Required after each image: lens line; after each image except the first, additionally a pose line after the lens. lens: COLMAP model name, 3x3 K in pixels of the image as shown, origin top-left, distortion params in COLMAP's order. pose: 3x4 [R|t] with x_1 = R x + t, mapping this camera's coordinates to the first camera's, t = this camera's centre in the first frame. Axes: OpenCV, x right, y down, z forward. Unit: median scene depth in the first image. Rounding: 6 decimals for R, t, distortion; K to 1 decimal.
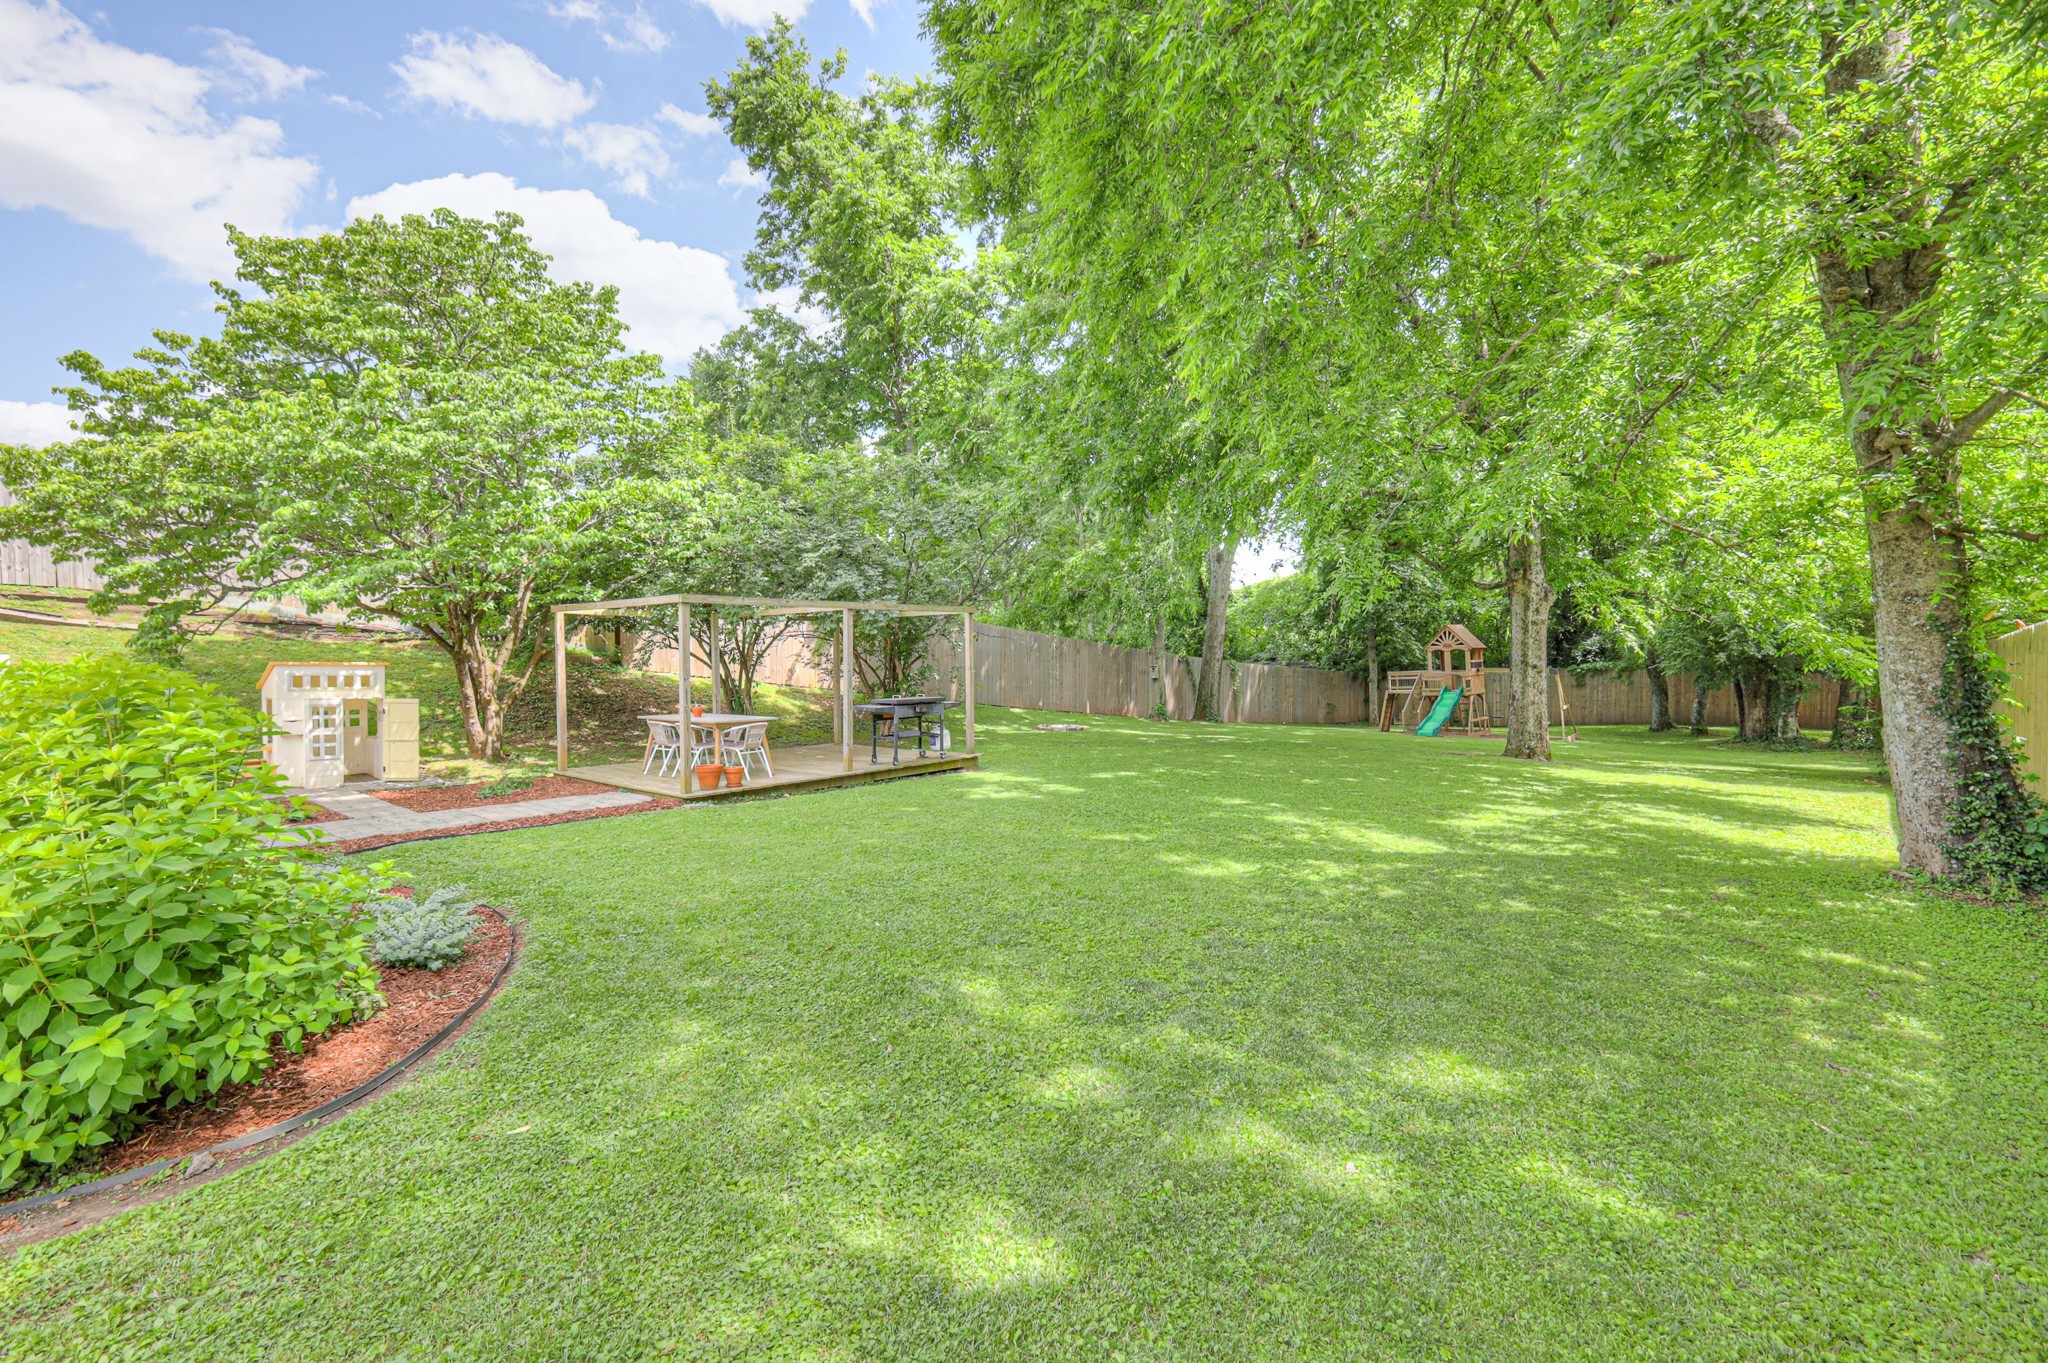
lens RADIAL K [[904.1, 0, 1024.0], [0, 904.1, 681.5], [0, 0, 1]] dist [-0.004796, -0.000200]
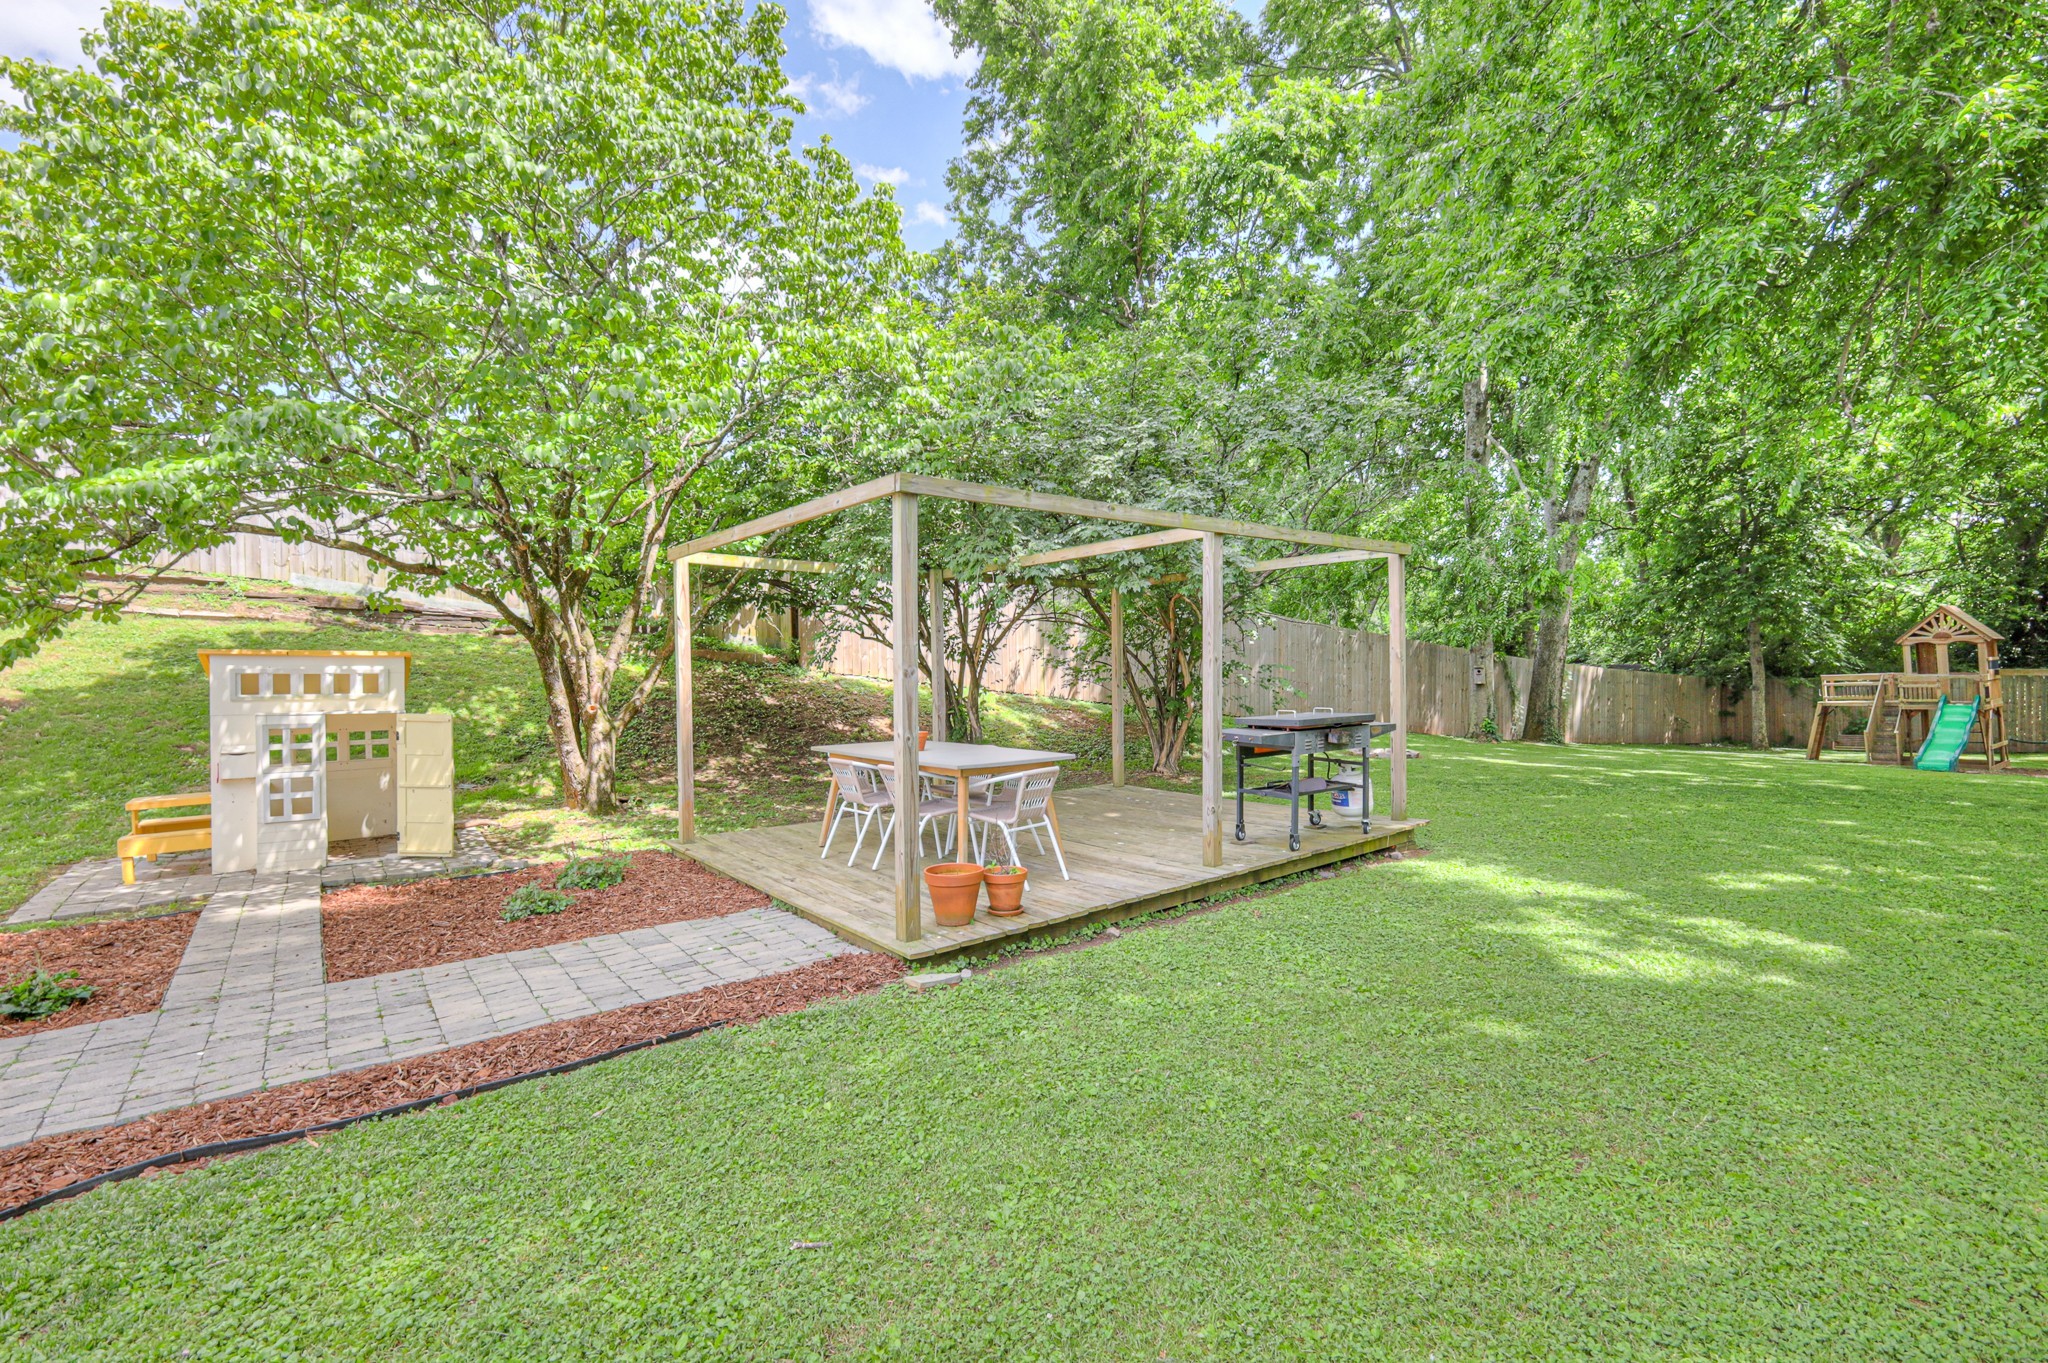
lens RADIAL K [[894.5, 0, 1024.9], [0, 894.5, 676.9], [0, 0, 1]] dist [0.003208, 0.000070]
pose [[0.982635, -0.002148, -0.185538, -0.147416], [-0.000544, 0.999895, -0.014455, 0.002388], [0.185549, 0.014305, 0.982531, 0.362069]]
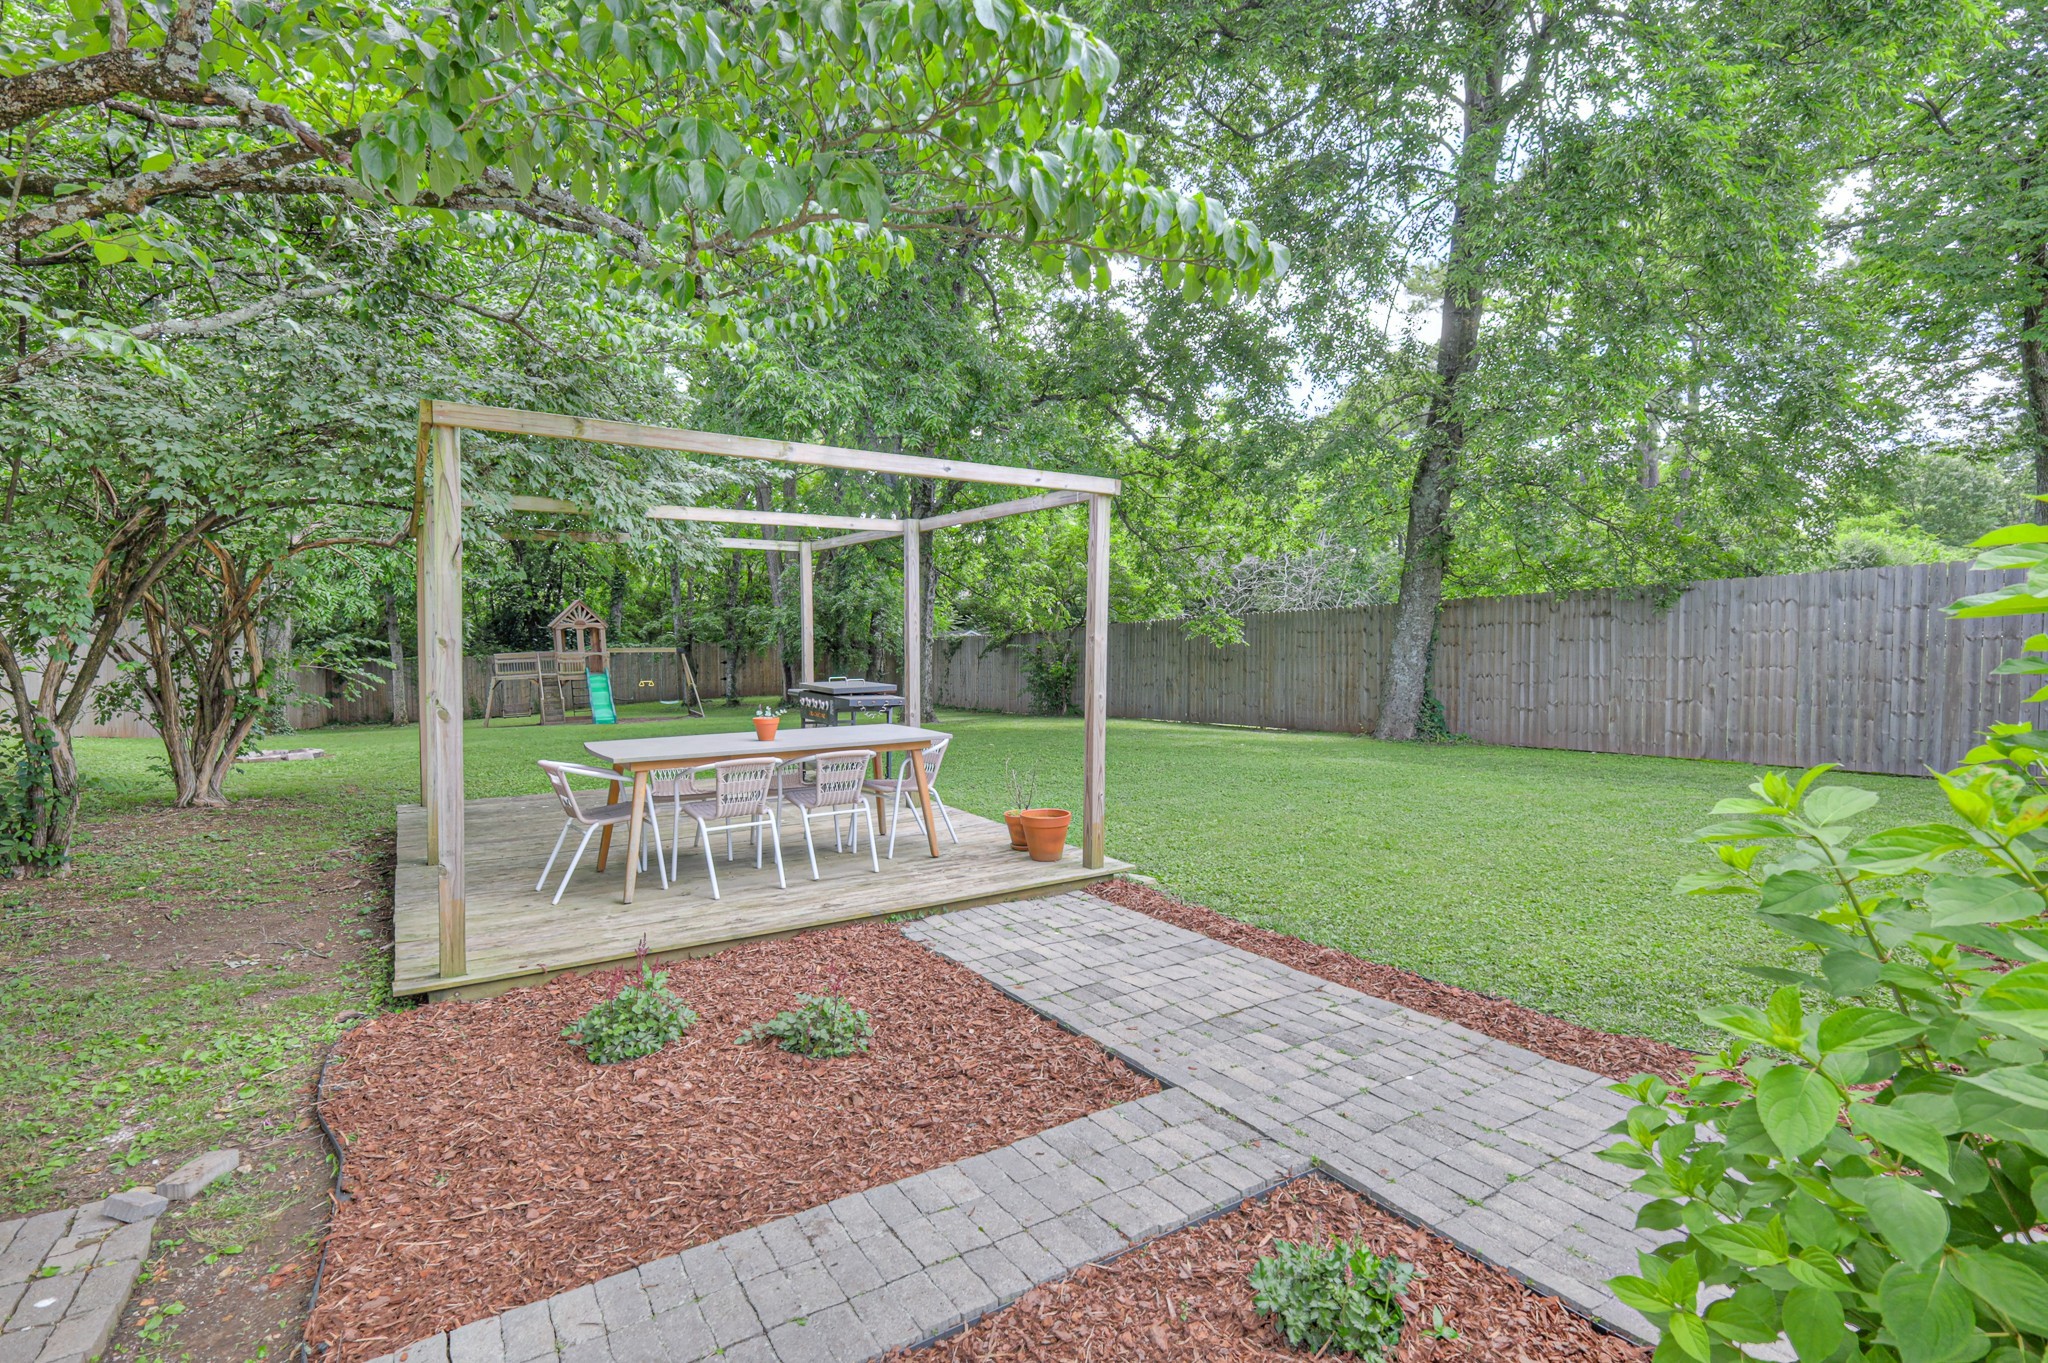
lens RADIAL K [[960.3, 0, 1027.9], [0, 960.3, 681.8], [0, 0, 1]] dist [0.002797, -0.000798]
pose [[0.275186, -0.040277, 0.960547, -0.565715], [0.029037, 0.999014, 0.033572, -0.001191], [-0.960952, 0.018653, 0.276084, 0.545950]]
